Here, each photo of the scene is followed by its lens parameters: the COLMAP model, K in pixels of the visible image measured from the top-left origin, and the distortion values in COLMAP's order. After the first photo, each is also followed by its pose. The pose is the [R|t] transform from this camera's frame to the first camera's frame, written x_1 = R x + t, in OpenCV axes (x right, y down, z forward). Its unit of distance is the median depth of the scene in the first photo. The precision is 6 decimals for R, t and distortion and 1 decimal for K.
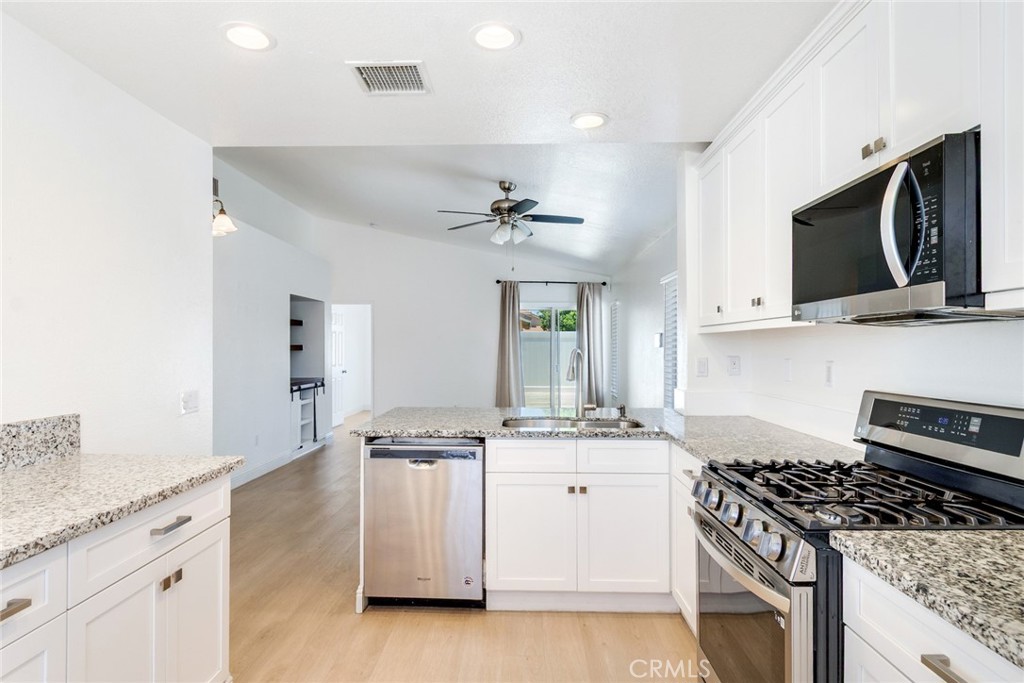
lens RADIAL K [[545.9, 0, 499.0], [0, 545.9, 349.4], [0, 0, 1]] dist [-0.003177, -0.001771]
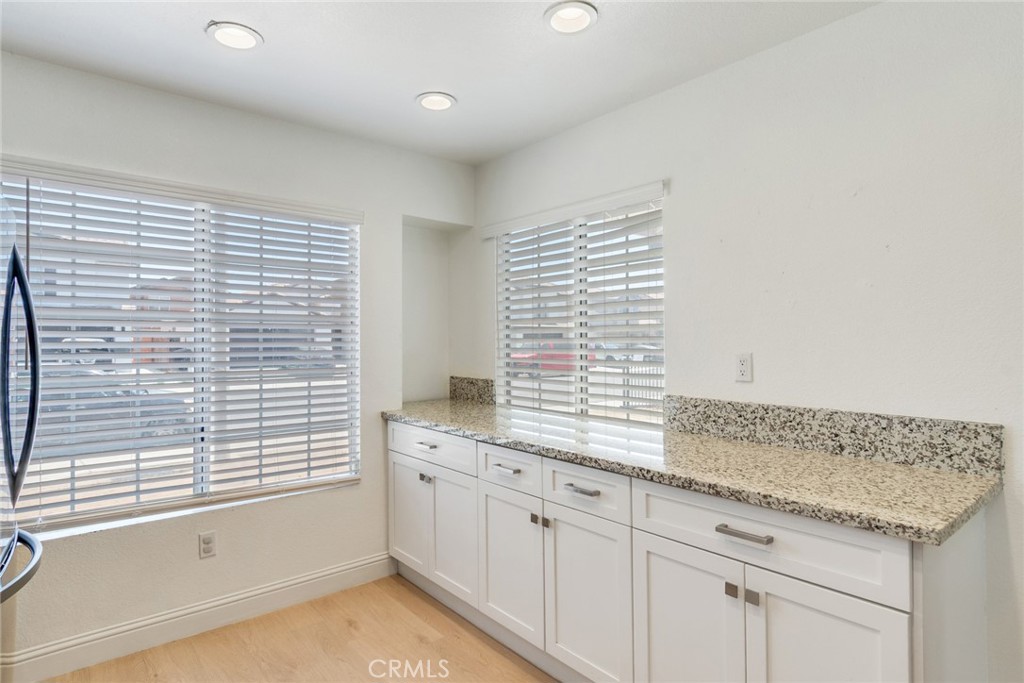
lens RADIAL K [[593.4, 0, 563.9], [0, 593.4, 338.8], [0, 0, 1]] dist [0.036474, -0.000543]
pose [[-0.724962, -0.004910, -0.688772, 0.271703], [0.002388, 0.999951, -0.009641, 0.007443], [0.688785, -0.008634, -0.724914, 1.387549]]
